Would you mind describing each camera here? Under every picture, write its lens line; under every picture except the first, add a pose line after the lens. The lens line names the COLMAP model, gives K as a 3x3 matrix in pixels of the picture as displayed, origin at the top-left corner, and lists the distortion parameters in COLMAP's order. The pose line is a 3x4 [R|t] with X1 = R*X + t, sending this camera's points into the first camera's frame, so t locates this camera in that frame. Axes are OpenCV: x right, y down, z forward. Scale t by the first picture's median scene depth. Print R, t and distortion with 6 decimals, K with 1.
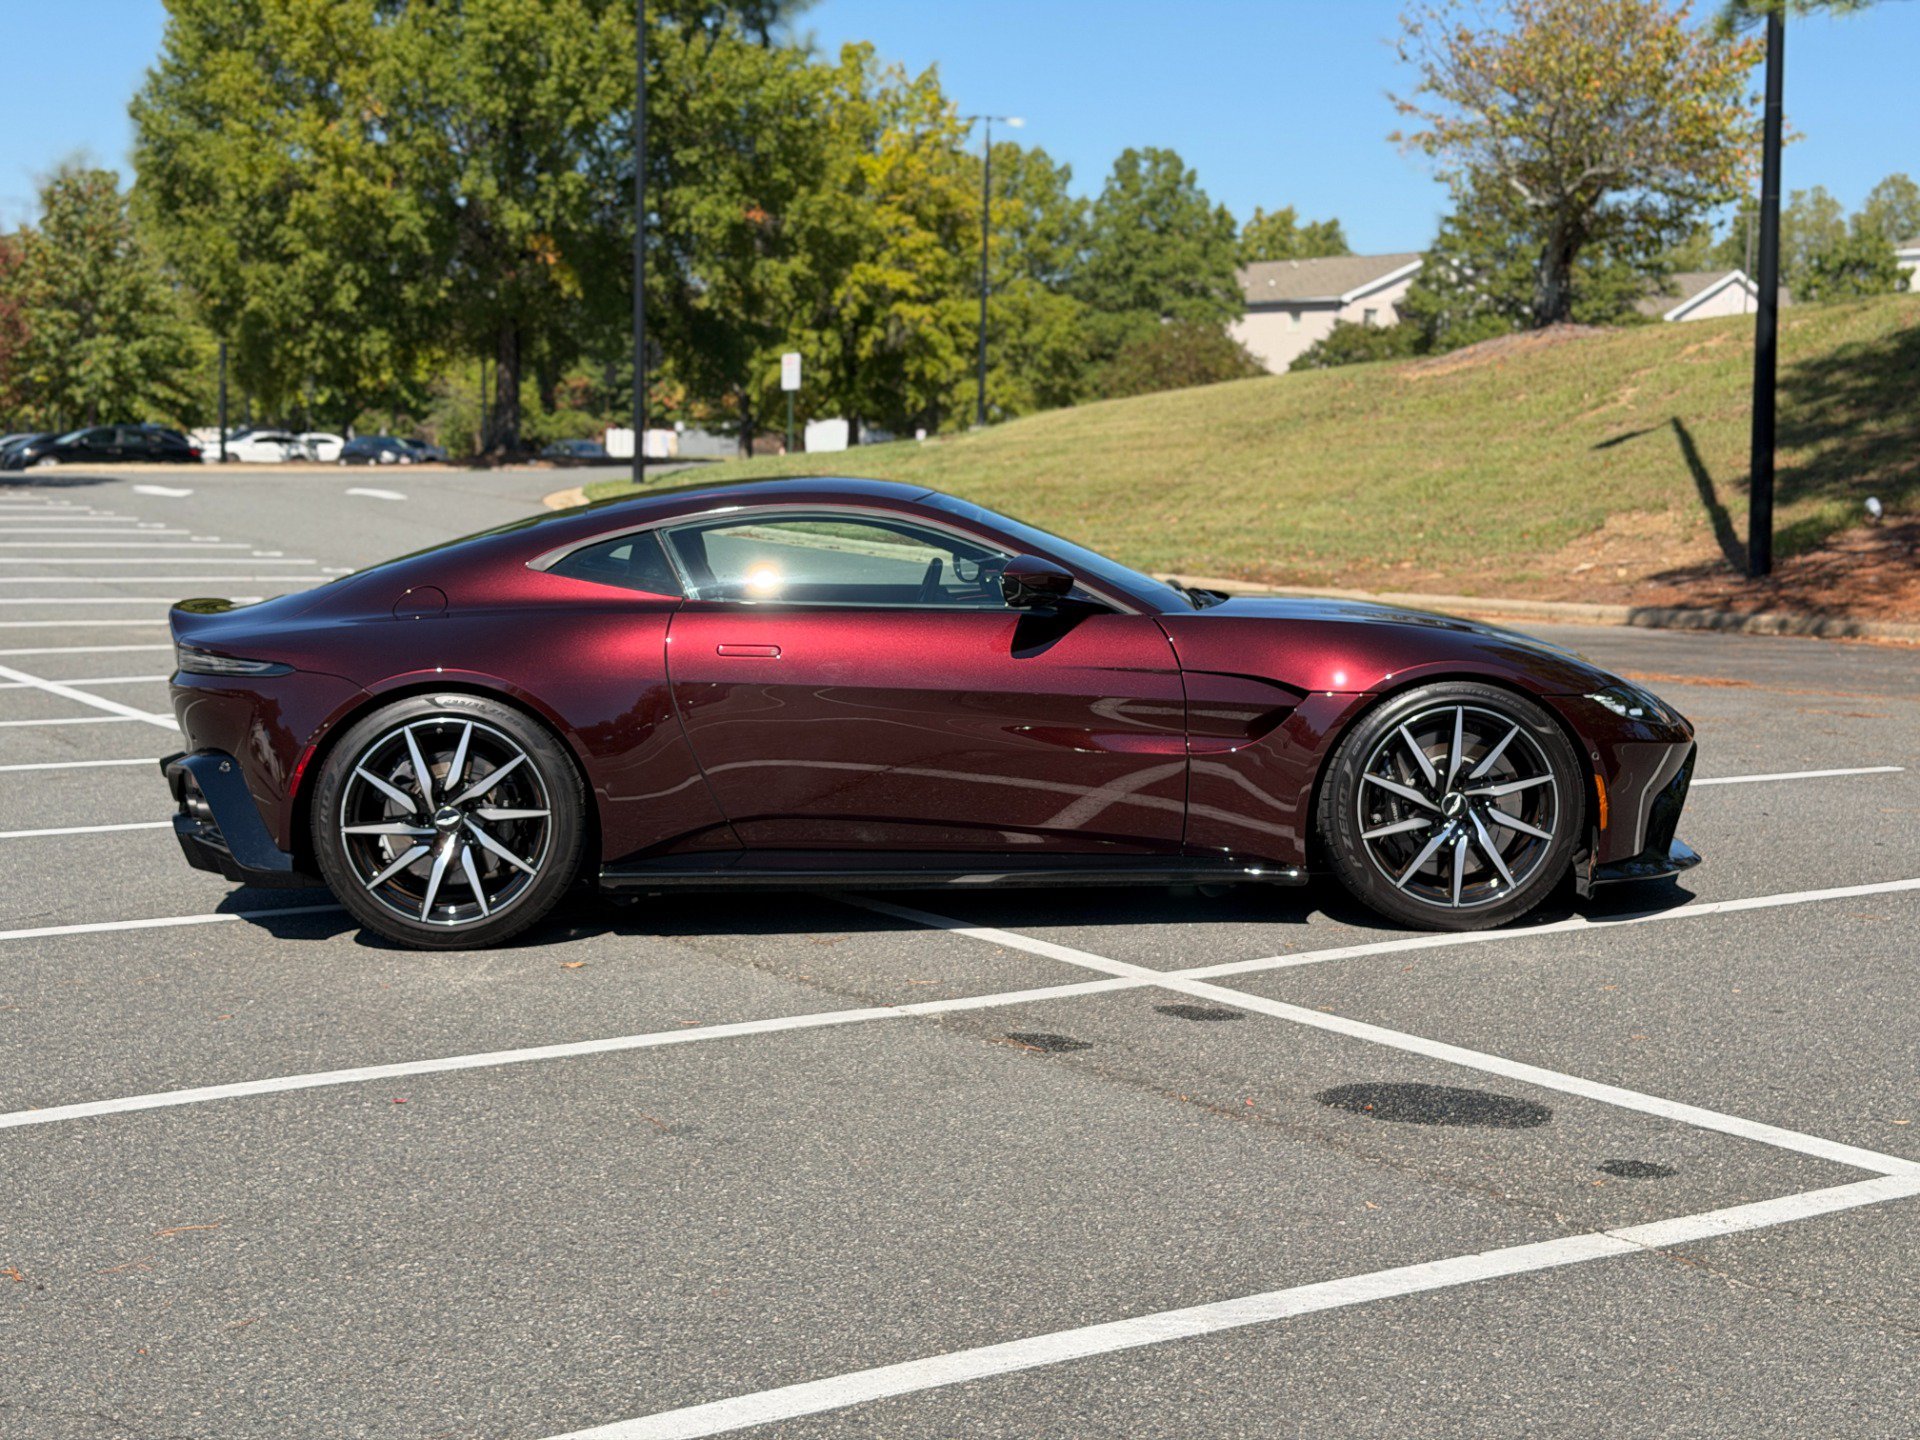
lens RADIAL K [[2677.1, 0, 954.6], [0, 2677.1, 718.2], [0, 0, 1]] dist [0.200417, -0.415281]
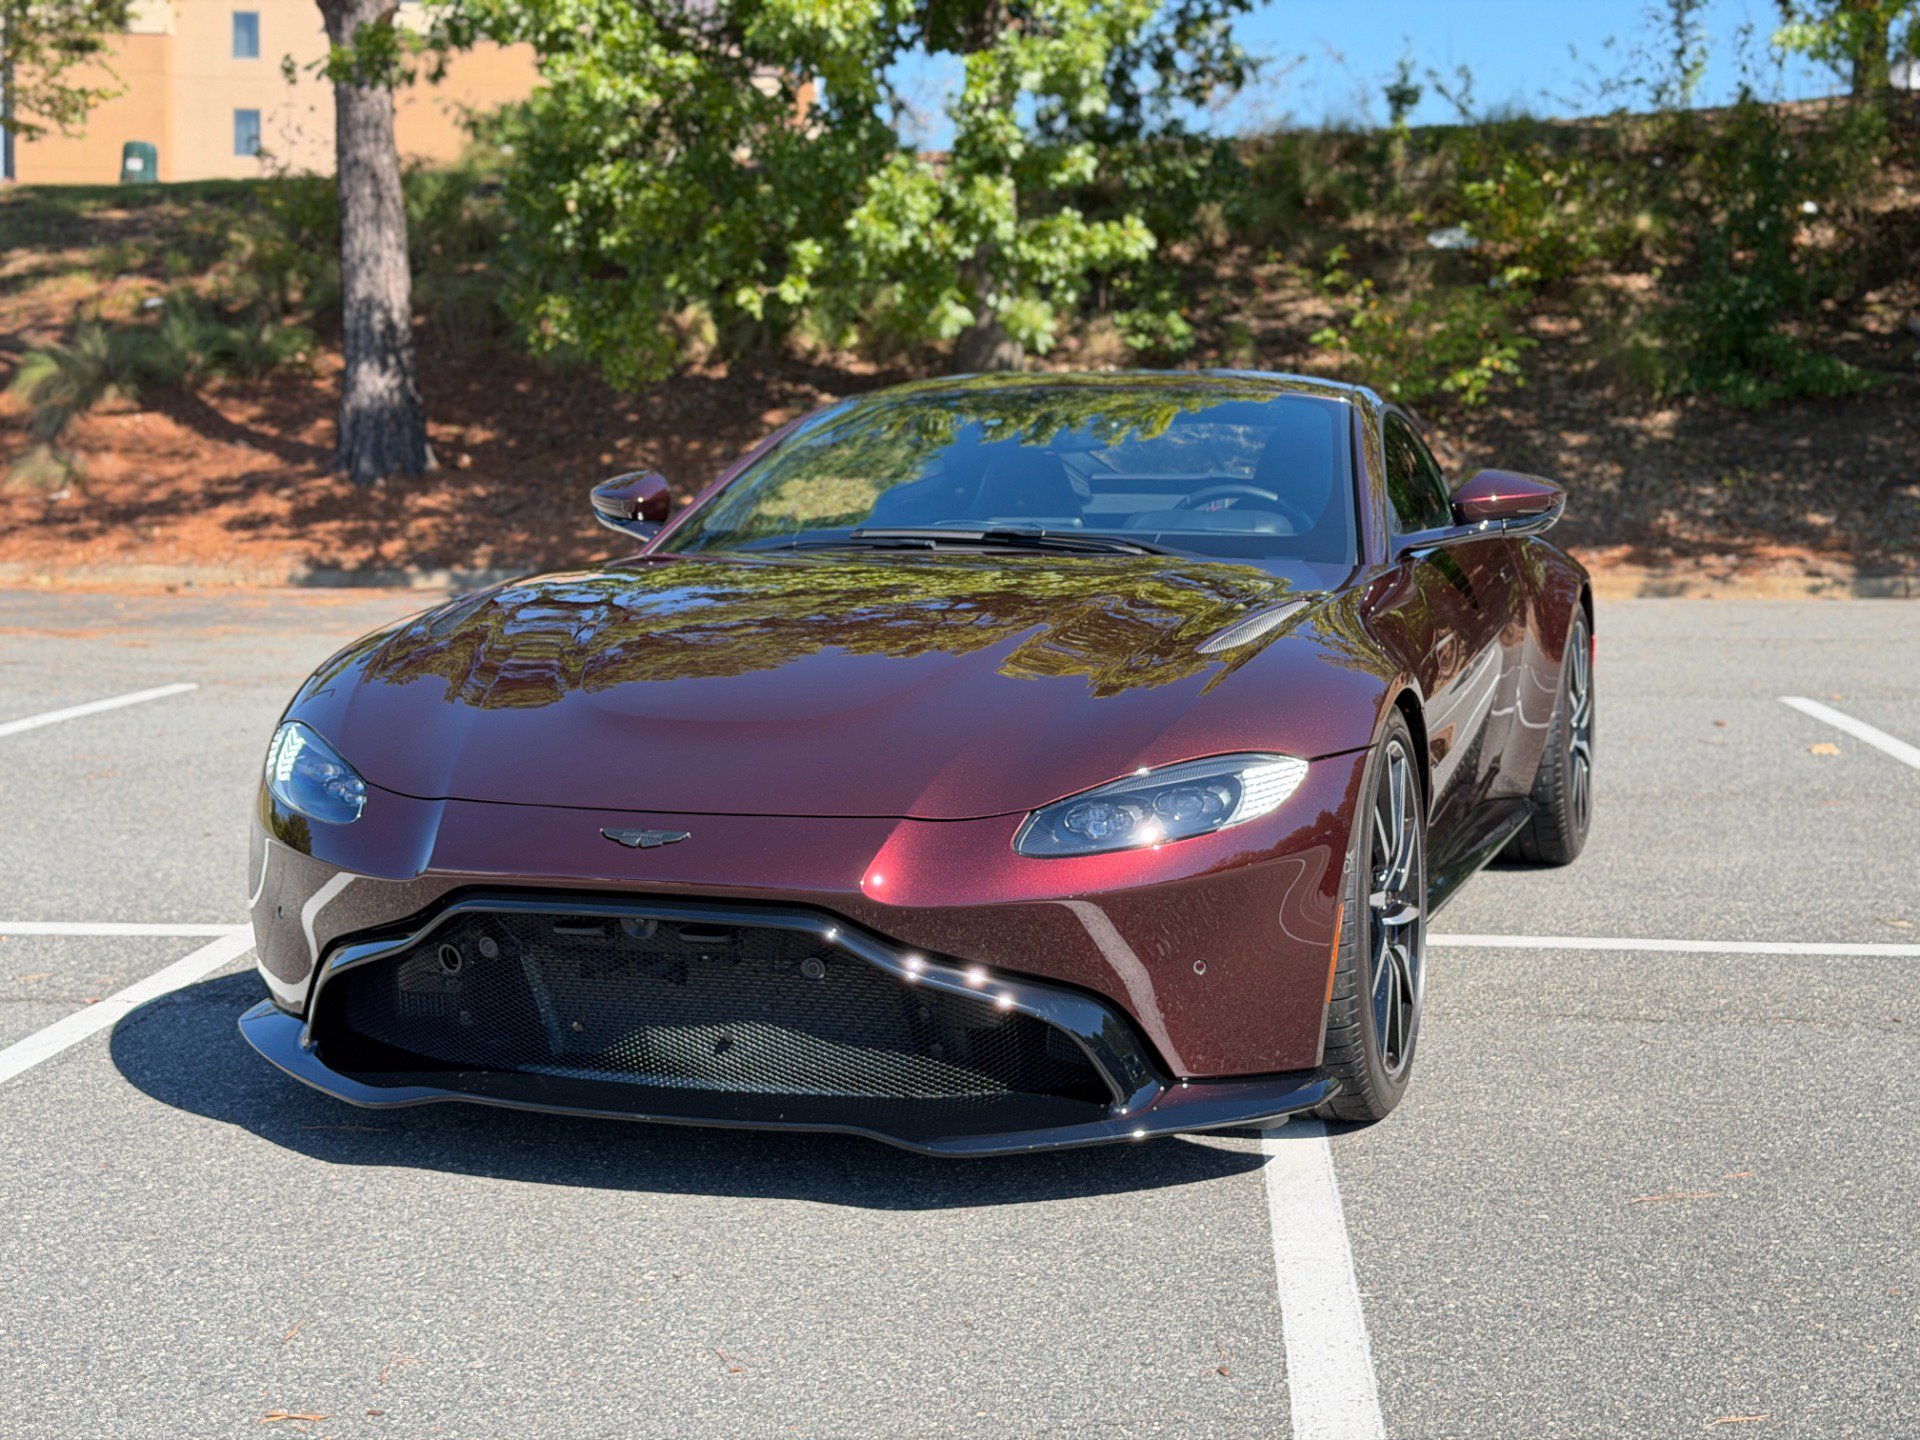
lens RADIAL K [[2677.1, 0, 954.6], [0, 2677.1, 718.2], [0, 0, 1]] dist [0.200417, -0.415281]
pose [[0.600870, -0.085760, 0.794733, -0.062789], [0.070309, 0.996045, 0.054326, -0.001067], [-0.796249, 0.023234, 0.604523, 0.031213]]
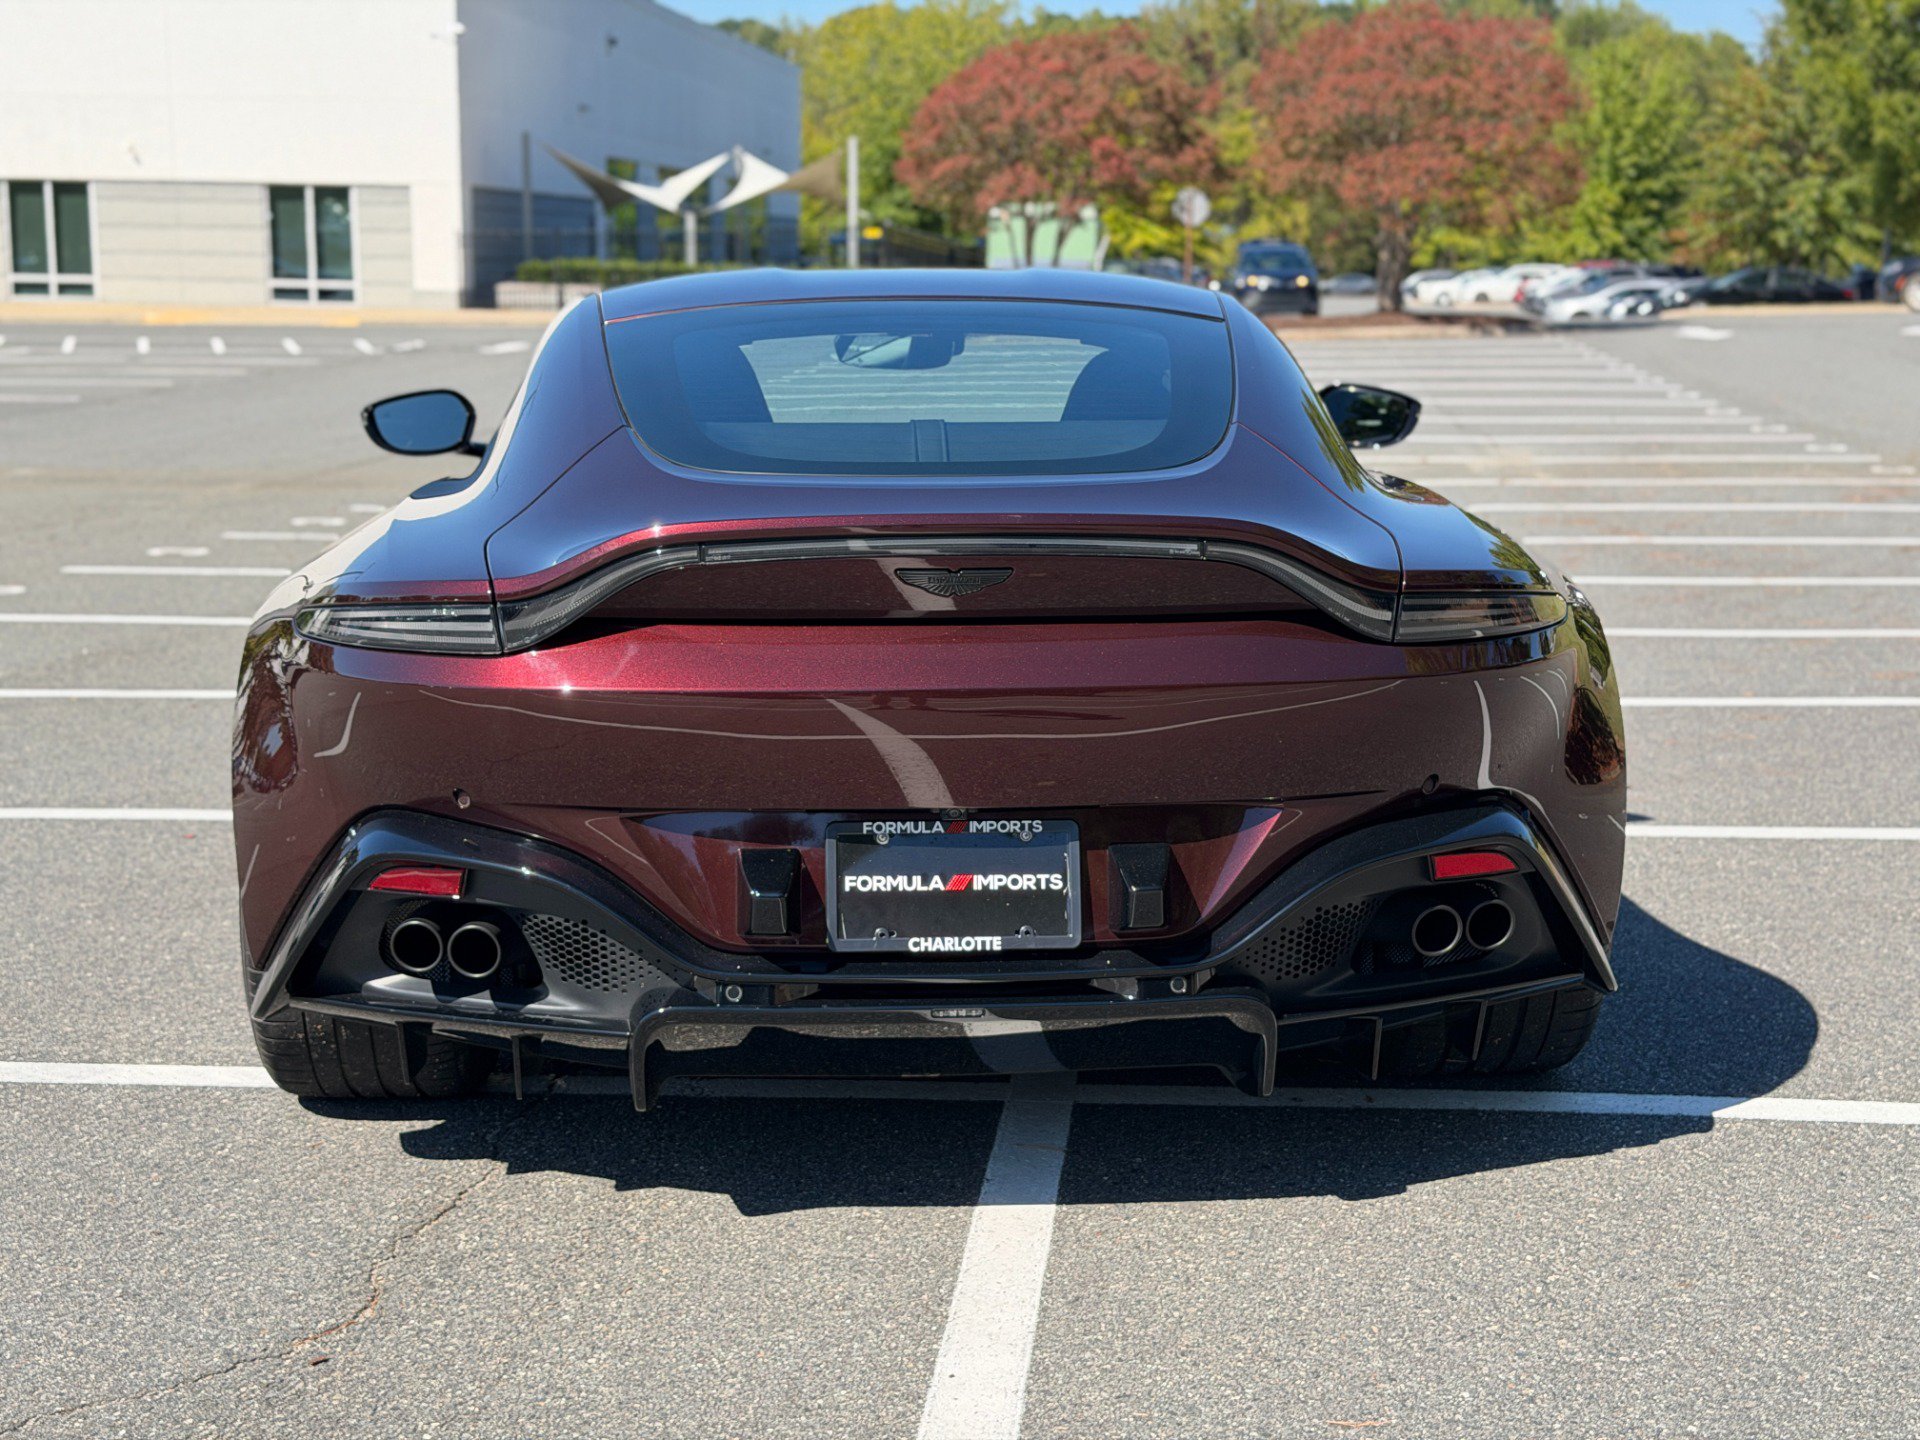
lens RADIAL K [[2674.0, 0, 962.7], [0, 2674.0, 725.3], [0, 0, 1]] dist [0.211874, -0.480432]
pose [[0.798055, 0.085427, -0.596499, 0.073573], [-0.050603, 0.995904, 0.074926, -0.000939], [0.600456, -0.029611, 0.799109, 0.027444]]
